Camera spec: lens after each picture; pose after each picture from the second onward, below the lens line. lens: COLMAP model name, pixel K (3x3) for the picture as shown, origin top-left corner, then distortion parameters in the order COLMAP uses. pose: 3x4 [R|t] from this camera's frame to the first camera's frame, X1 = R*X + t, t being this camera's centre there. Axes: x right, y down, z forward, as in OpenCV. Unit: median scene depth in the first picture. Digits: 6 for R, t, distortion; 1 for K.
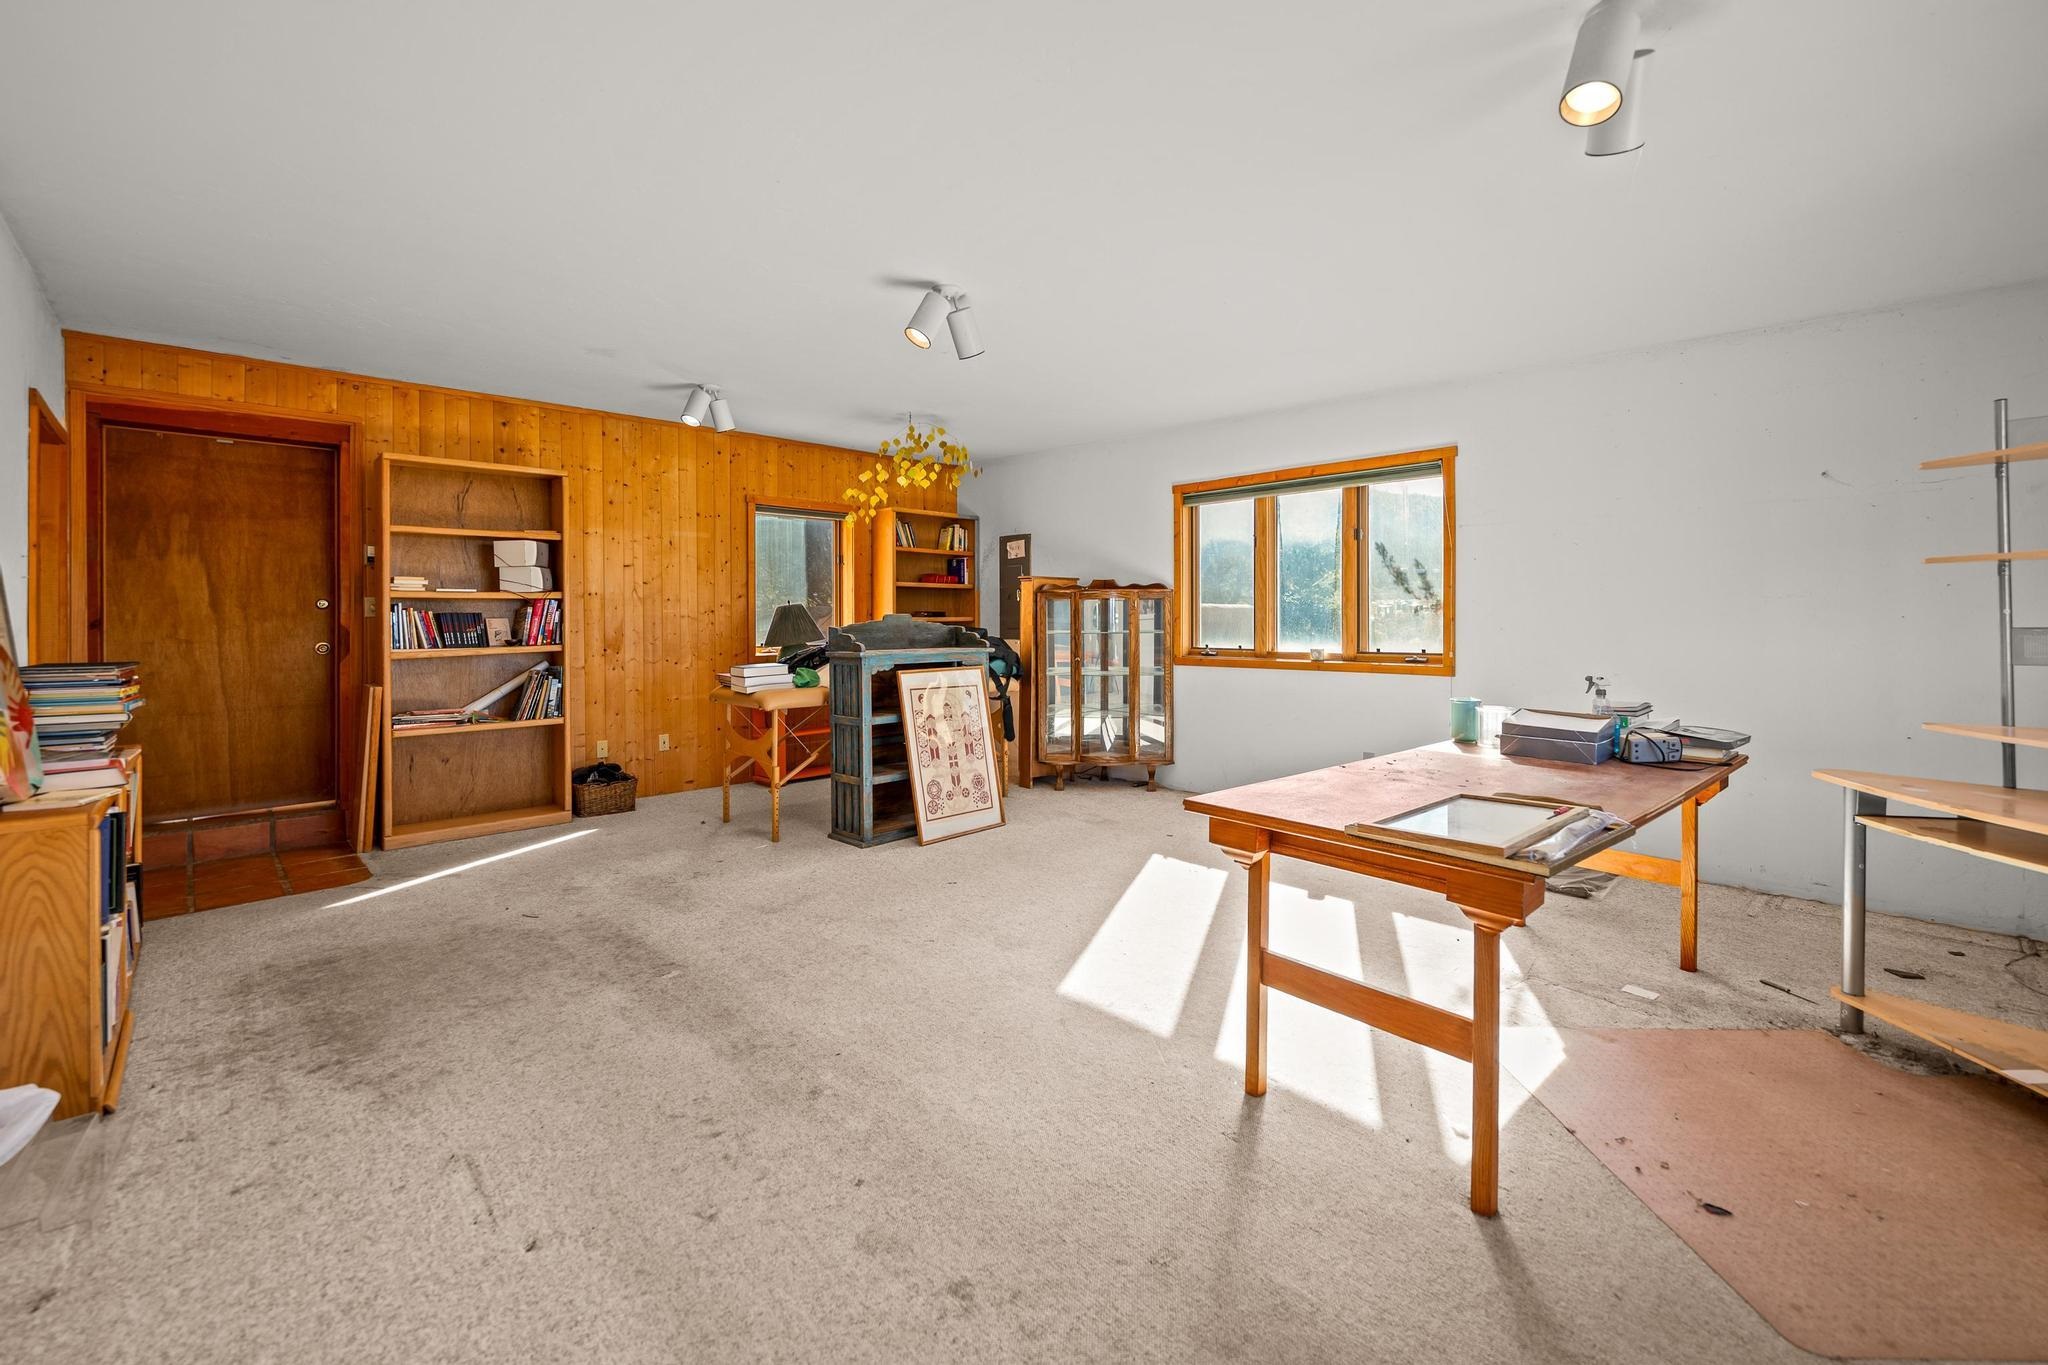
lens RADIAL K [[861.0, 0, 1030.5], [0, 861.0, 652.2], [0, 0, 1]] dist [-0.000544, -0.000431]
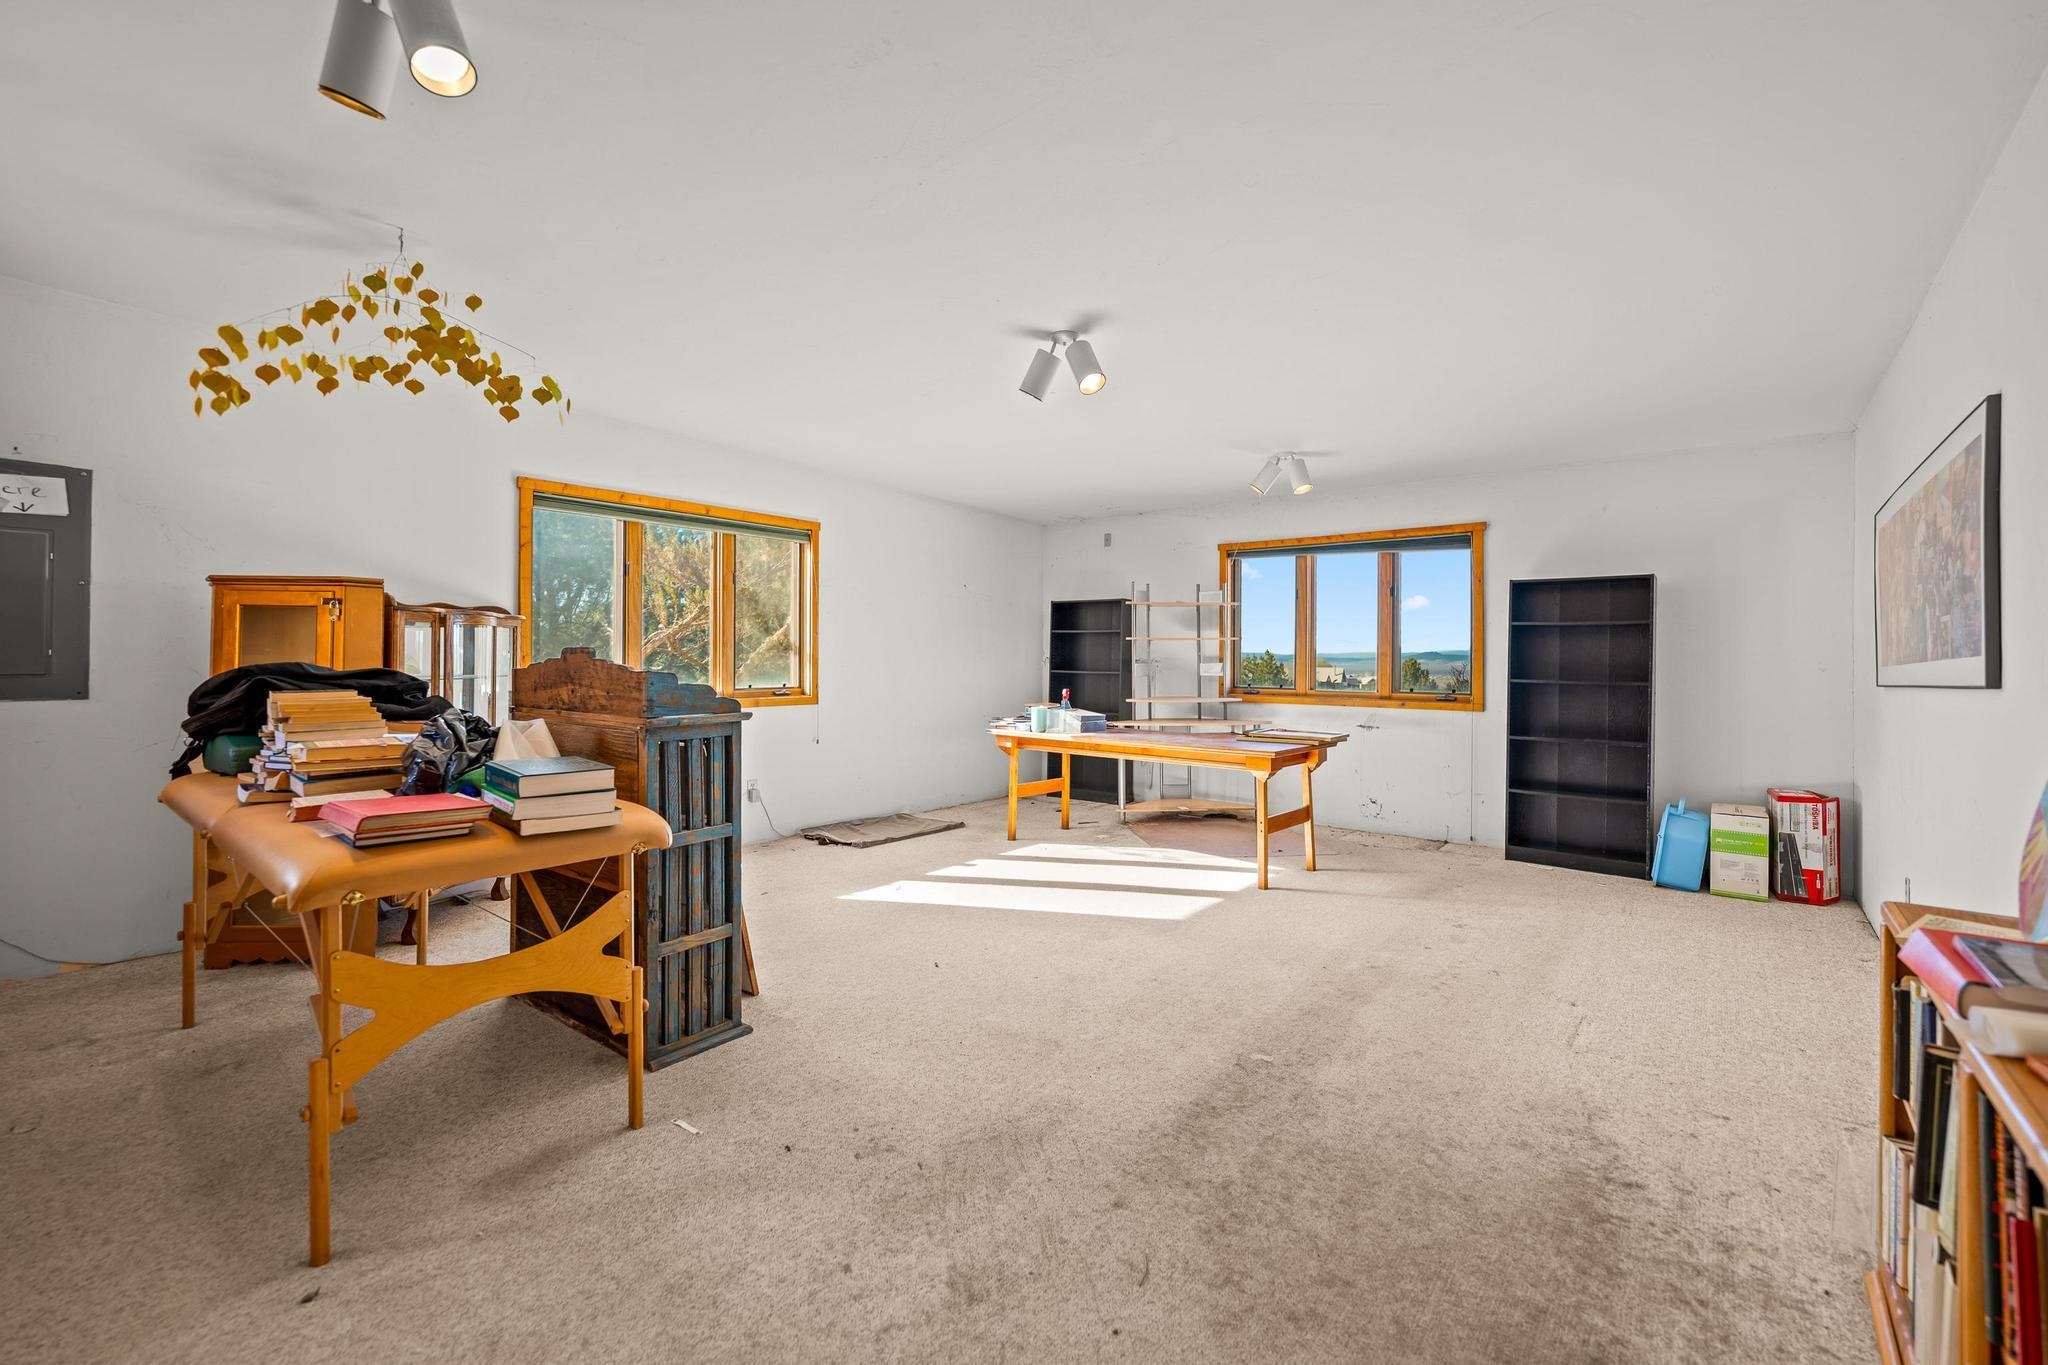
lens RADIAL K [[861.0, 0, 1030.5], [0, 861.0, 652.2], [0, 0, 1]] dist [-0.000544, -0.000431]
pose [[-0.137256, 0.008415, 0.990500, -1.480966], [0.031955, 0.999481, -0.004063, -0.058028], [-0.990020, 0.031094, -0.137453, 1.569159]]
